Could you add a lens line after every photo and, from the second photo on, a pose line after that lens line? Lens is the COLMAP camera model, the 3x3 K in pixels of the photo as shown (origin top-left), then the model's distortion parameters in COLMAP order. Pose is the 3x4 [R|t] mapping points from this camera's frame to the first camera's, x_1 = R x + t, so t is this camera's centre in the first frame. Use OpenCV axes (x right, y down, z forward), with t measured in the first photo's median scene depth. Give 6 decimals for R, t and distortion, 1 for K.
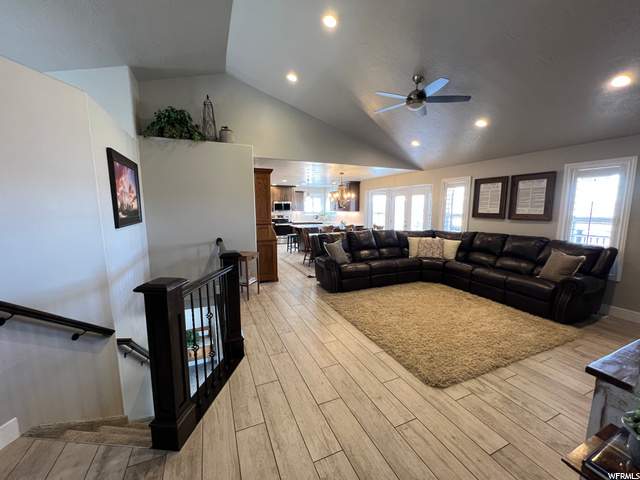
lens RADIAL K [[256.3, 0, 319.7], [0, 256.3, 240.4], [0, 0, 1]] dist [-0.003037, 0.000932]
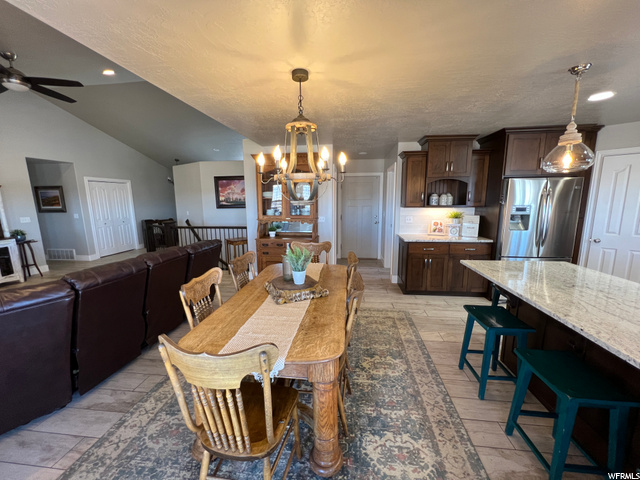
lens RADIAL K [[256.3, 0, 319.3], [0, 256.3, 239.2], [0, 0, 1]] dist [-0.003037, 0.000932]
pose [[-0.506258, 0.145562, -0.850008, 0.332717], [-0.097783, 0.969606, 0.224282, -0.159960], [0.856820, 0.196661, -0.476638, 1.198085]]
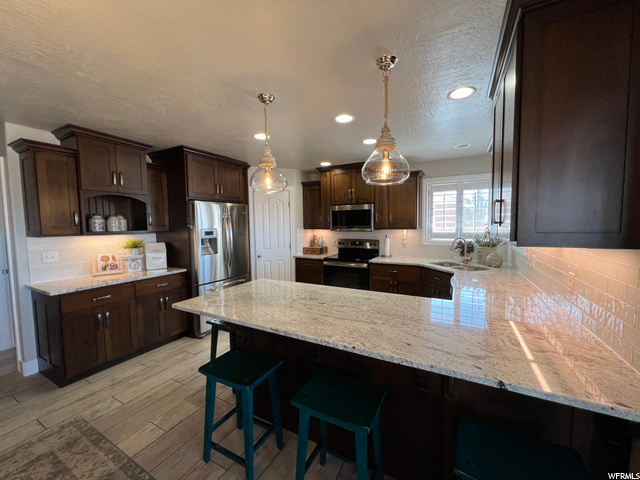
lens RADIAL K [[256.3, 0, 321.1], [0, 256.3, 240.7], [0, 0, 1]] dist [-0.003037, 0.000932]
pose [[0.615714, 0.051888, -0.786259, 0.213321], [-0.092849, 0.995656, -0.007004, -0.144537], [0.782480, 0.077316, 0.617857, 1.152684]]
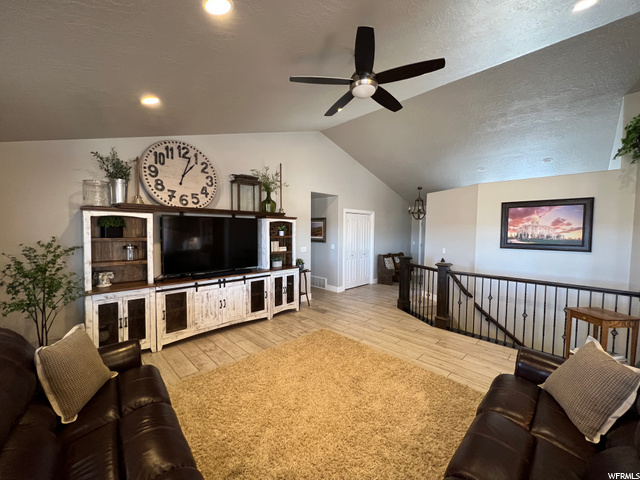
lens RADIAL K [[256.3, 0, 319.8], [0, 256.3, 241.2], [0, 0, 1]] dist [-0.003037, 0.000932]
pose [[-0.933106, 0.008355, -0.359505, 0.364446], [-0.054539, 0.984877, 0.164446, -0.119451], [0.355443, 0.173052, -0.918539, 0.824542]]
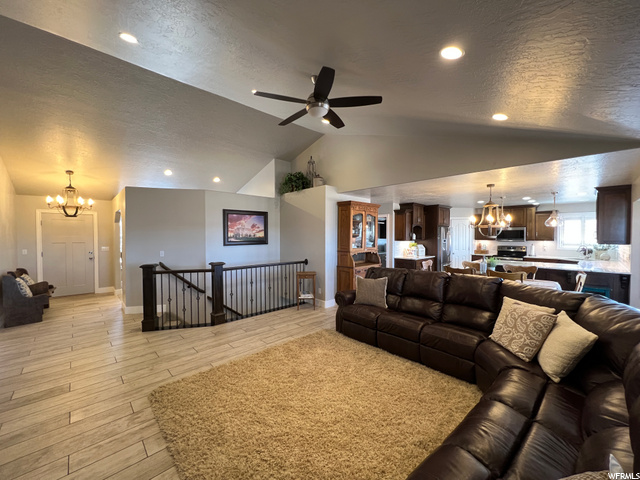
lens RADIAL K [[256.3, 0, 320.1], [0, 256.3, 241.3], [0, 0, 1]] dist [-0.003037, 0.000932]
pose [[0.341814, 0.026871, -0.939383, 0.565360], [-0.120228, 0.992628, -0.015354, -0.057466], [0.932045, 0.118188, 0.342525, 0.391090]]
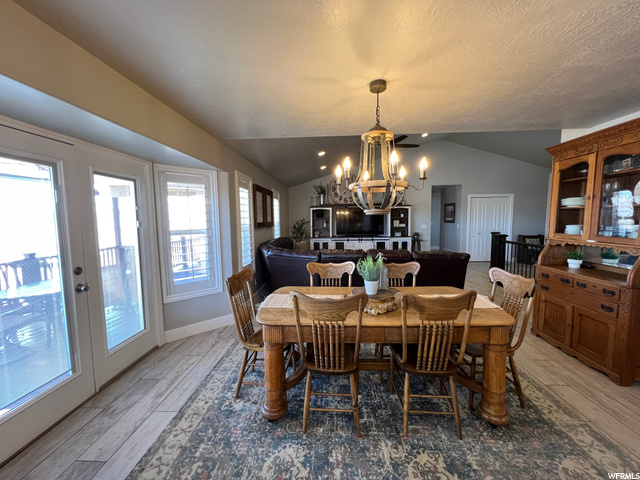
lens RADIAL K [[256.3, 0, 320.3], [0, 256.3, 237.7], [0, 0, 1]] dist [-0.003037, 0.000932]
pose [[-0.896017, -0.020886, 0.443527, 0.018224], [0.070776, 0.979403, 0.189103, -0.163062], [-0.438342, 0.200831, -0.876084, 1.317485]]
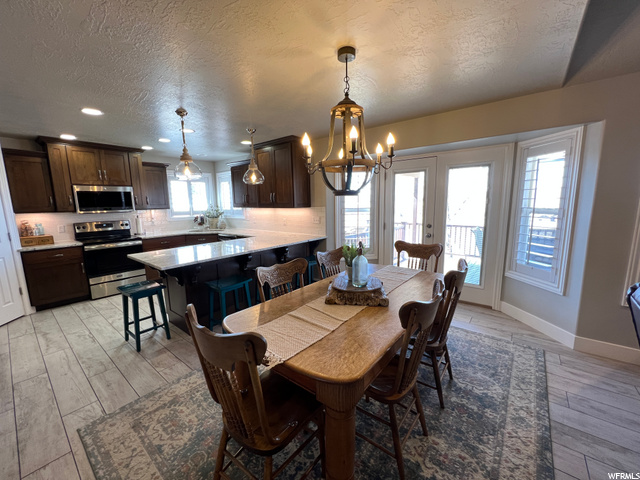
lens RADIAL K [[256.3, 0, 319.9], [0, 256.3, 240.6], [0, 0, 1]] dist [-0.003037, 0.000932]
pose [[0.886103, -0.081250, 0.456311, -0.063933], [0.074059, 0.996686, 0.033656, -0.094669], [-0.457533, 0.003971, 0.889184, 0.808548]]
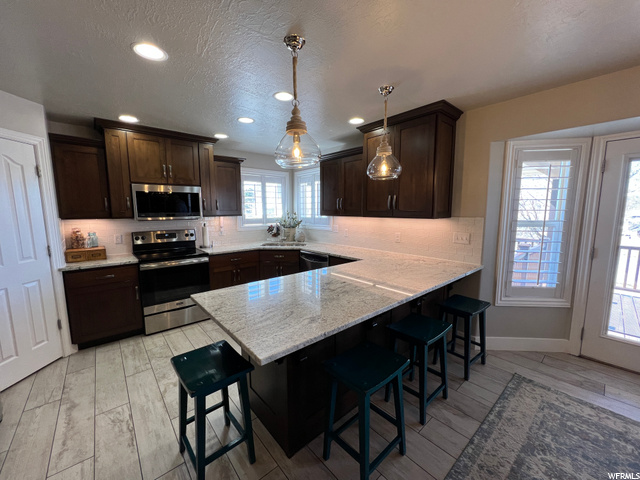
lens RADIAL K [[256.3, 0, 320.1], [0, 256.3, 241.0], [0, 0, 1]] dist [-0.003037, 0.000932]
pose [[0.955701, -0.036429, 0.292077, -0.105581], [0.038896, 0.999240, -0.002639, -0.127628], [-0.291759, 0.013883, 0.956391, 1.055487]]
